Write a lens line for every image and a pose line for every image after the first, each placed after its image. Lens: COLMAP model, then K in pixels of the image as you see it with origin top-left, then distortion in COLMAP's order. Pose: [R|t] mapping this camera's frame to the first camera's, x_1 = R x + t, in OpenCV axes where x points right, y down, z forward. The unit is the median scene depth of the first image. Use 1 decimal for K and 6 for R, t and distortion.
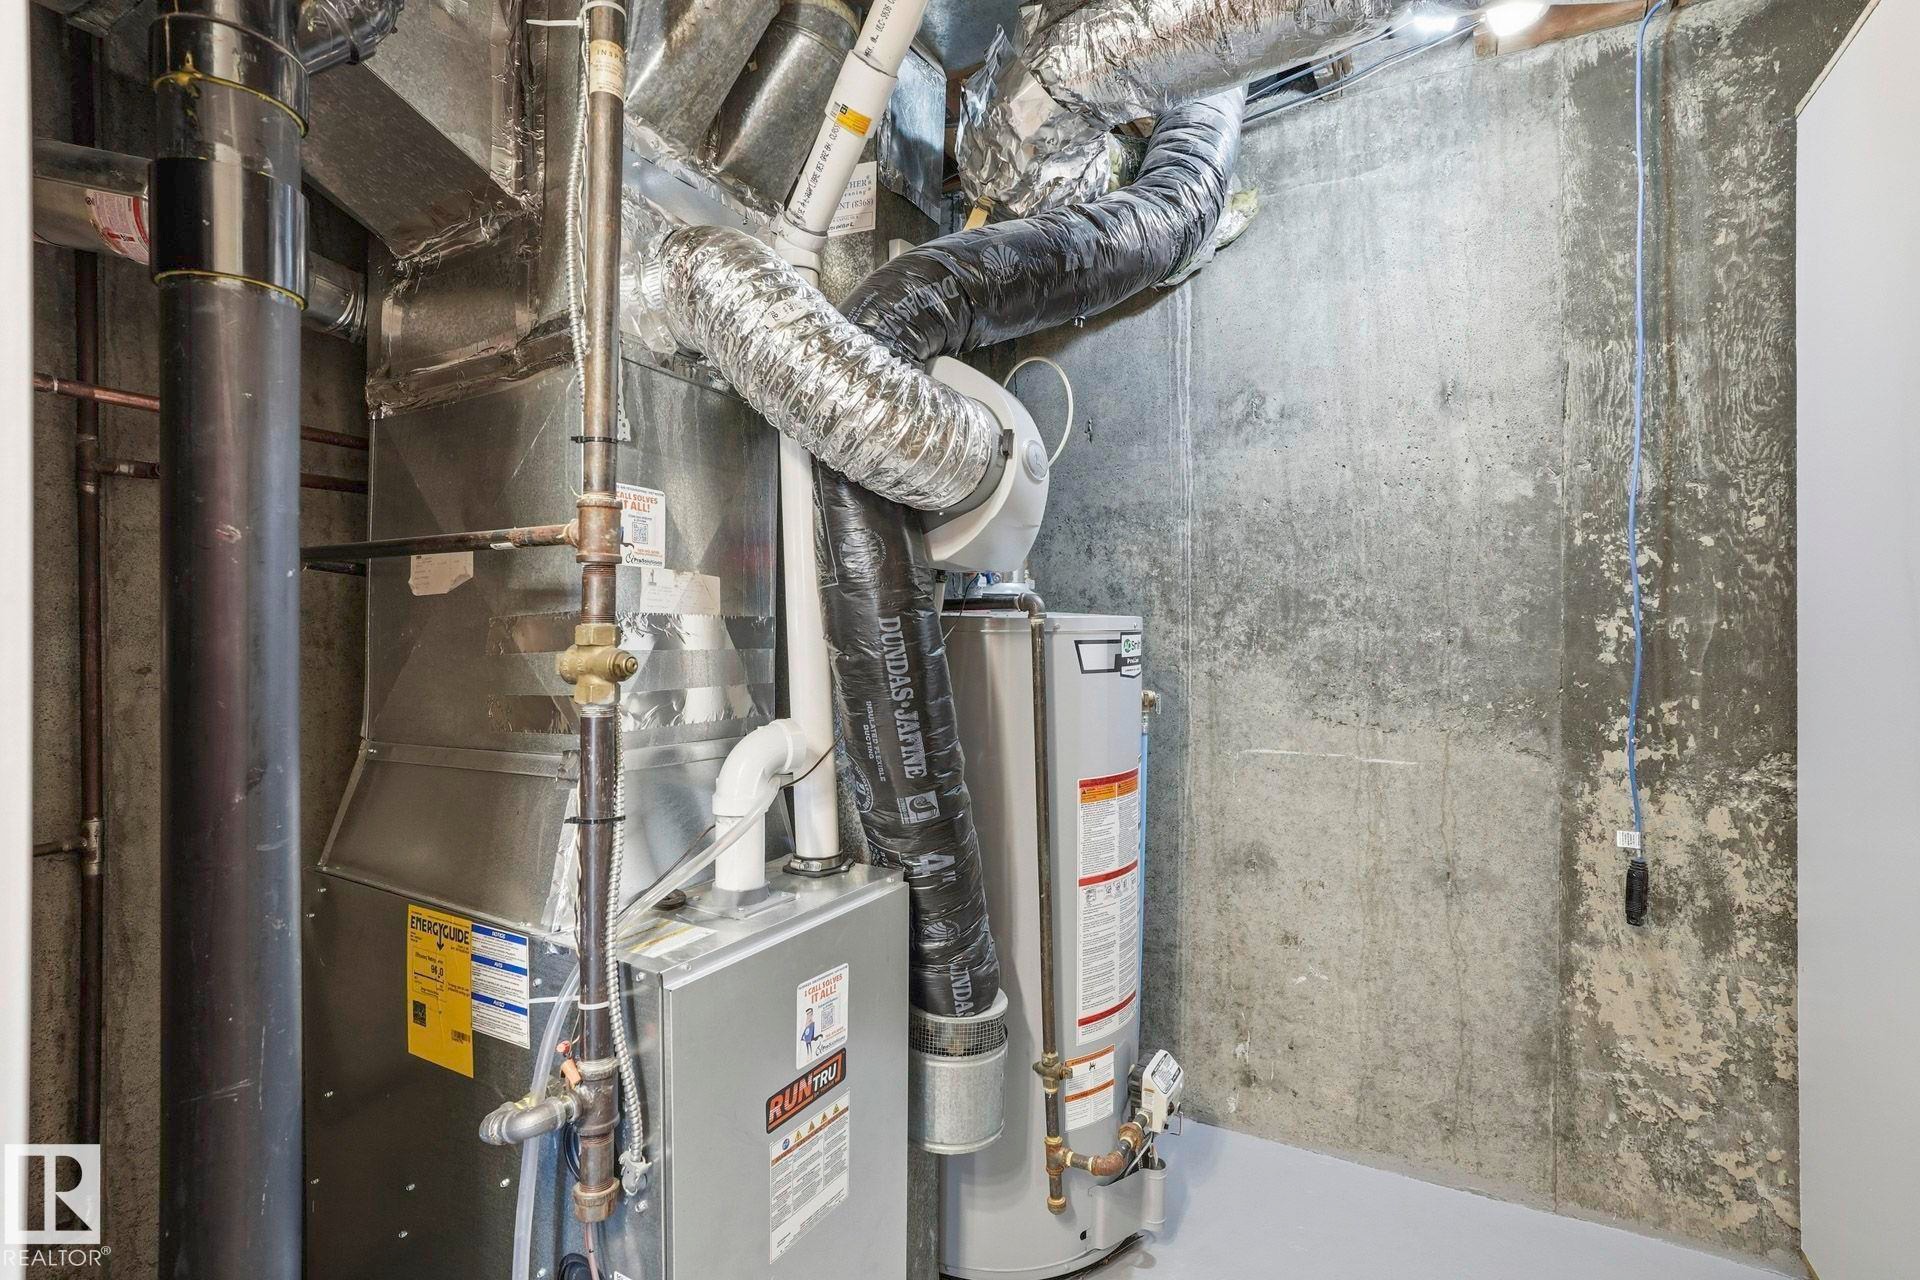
lens RADIAL K [[965.8, 0, 936.7], [0, 965.8, 640.2], [0, 0, 1]] dist [-0.070003, 0.058384]
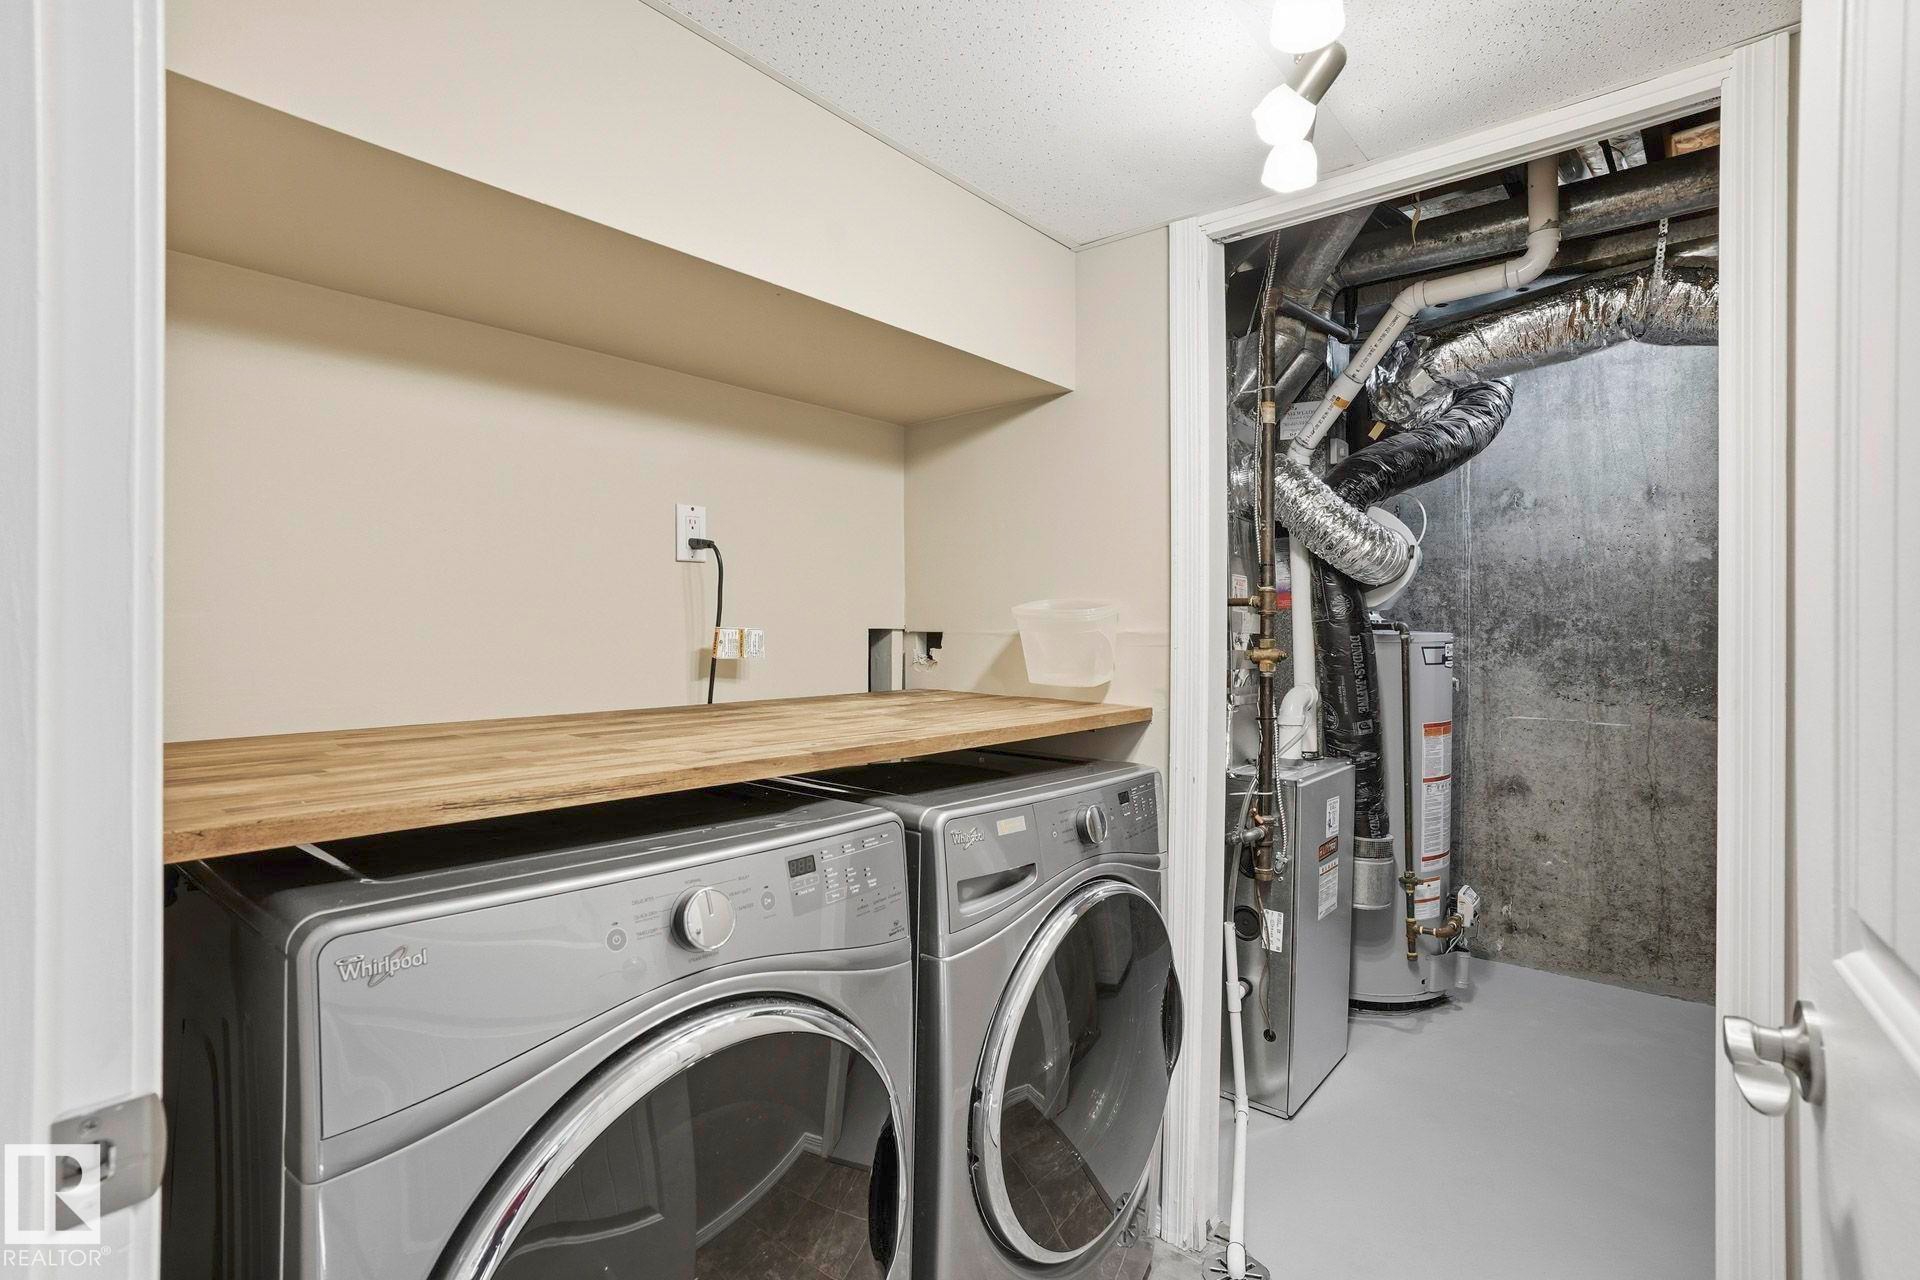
lens RADIAL K [[965.8, 0, 936.7], [0, 965.8, 640.2], [0, 0, 1]] dist [-0.070003, 0.058384]
pose [[0.985814, 0.004551, -0.167780, -0.369783], [-0.005395, 0.999975, -0.004575, 0.000785], [0.167755, 0.005415, 0.985814, -0.748086]]
